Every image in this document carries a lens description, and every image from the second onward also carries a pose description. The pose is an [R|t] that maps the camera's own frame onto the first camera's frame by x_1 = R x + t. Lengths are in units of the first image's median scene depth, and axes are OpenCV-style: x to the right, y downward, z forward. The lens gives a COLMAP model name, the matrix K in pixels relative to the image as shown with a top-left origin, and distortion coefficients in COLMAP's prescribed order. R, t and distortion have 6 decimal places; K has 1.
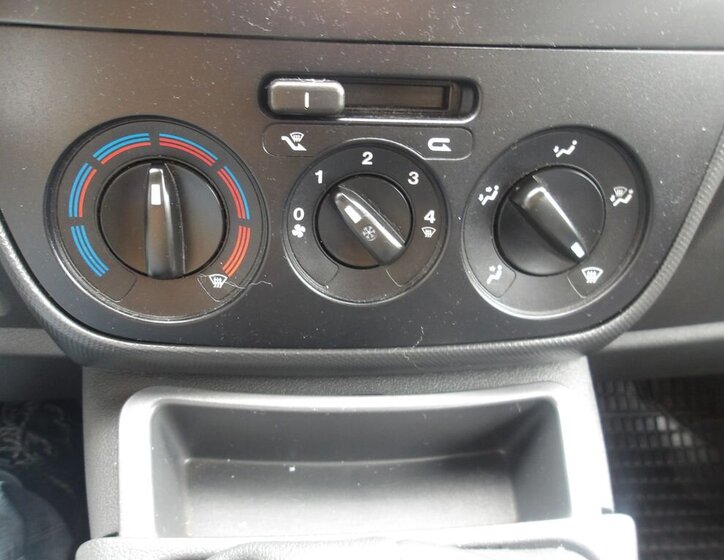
lens RADIAL K [[608.5, 0, 364.3], [0, 608.5, 283.9], [0, 0, 1]] dist [0.003439, -0.001124]
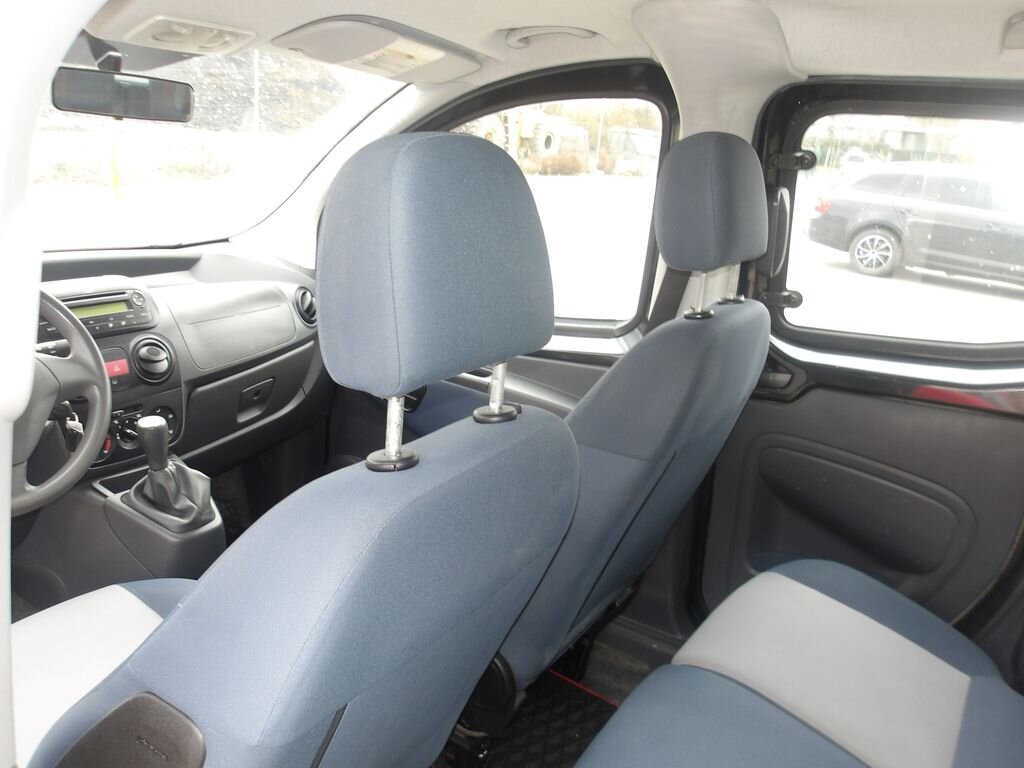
lens RADIAL K [[834.9, 0, 503.6], [0, 834.9, 375.9], [0, 0, 1]] dist [0.002782, 0.002065]
pose [[0.621351, -0.238746, 0.746273, -3.386780], [0.419714, 0.905690, -0.059709, 1.293390], [-0.661637, 0.350322, 0.662956, -6.374486]]
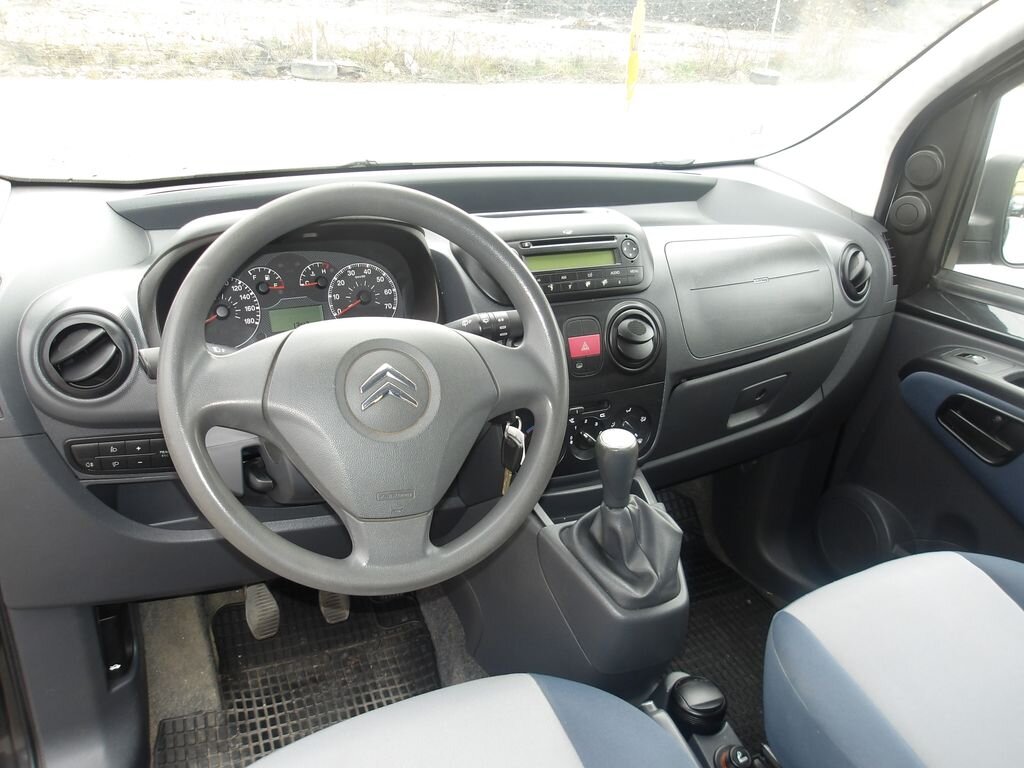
lens RADIAL K [[834.9, 0, 517.3], [0, 834.9, 386.3], [0, 0, 1]] dist [0.002782, 0.002065]
pose [[0.937703, -0.149511, 0.313623, -2.043815], [0.192461, 0.975050, -0.110615, 0.087349], [-0.289261, 0.164084, 0.943083, -3.967095]]
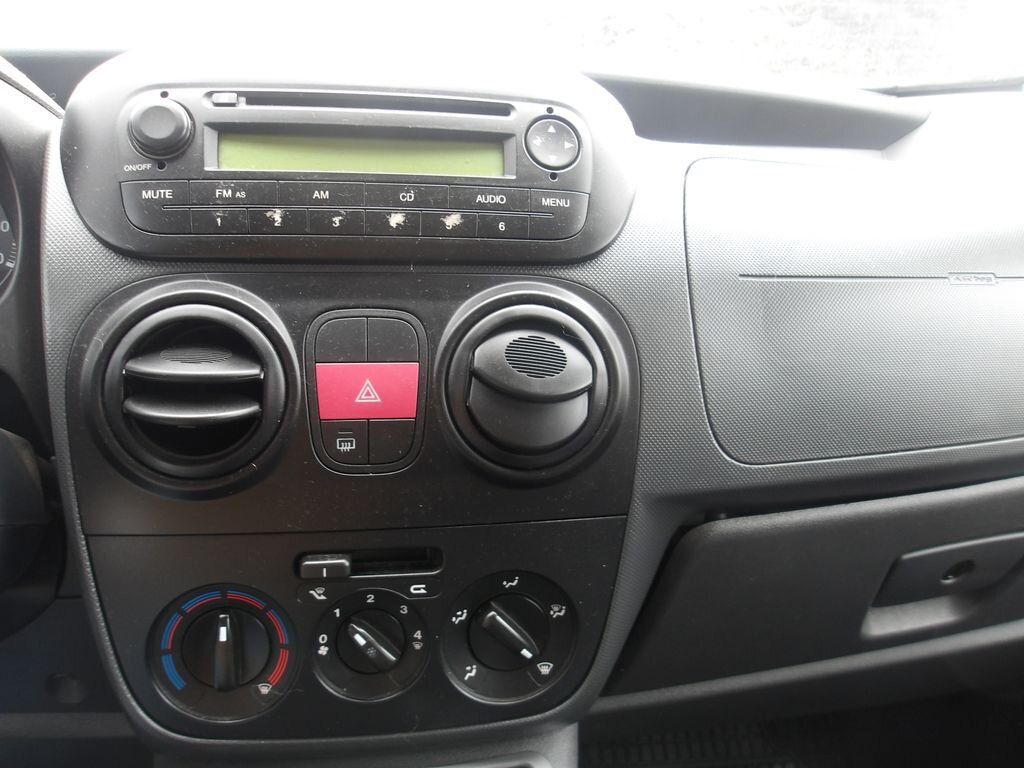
lens RADIAL K [[834.9, 0, 506.1], [0, 834.9, 381.2], [0, 0, 1]] dist [0.002782, 0.002065]
pose [[0.999132, -0.030663, 0.028201, 0.280081], [0.036093, 0.975185, -0.218431, -0.257319], [-0.020803, 0.219260, 0.975445, -1.035588]]
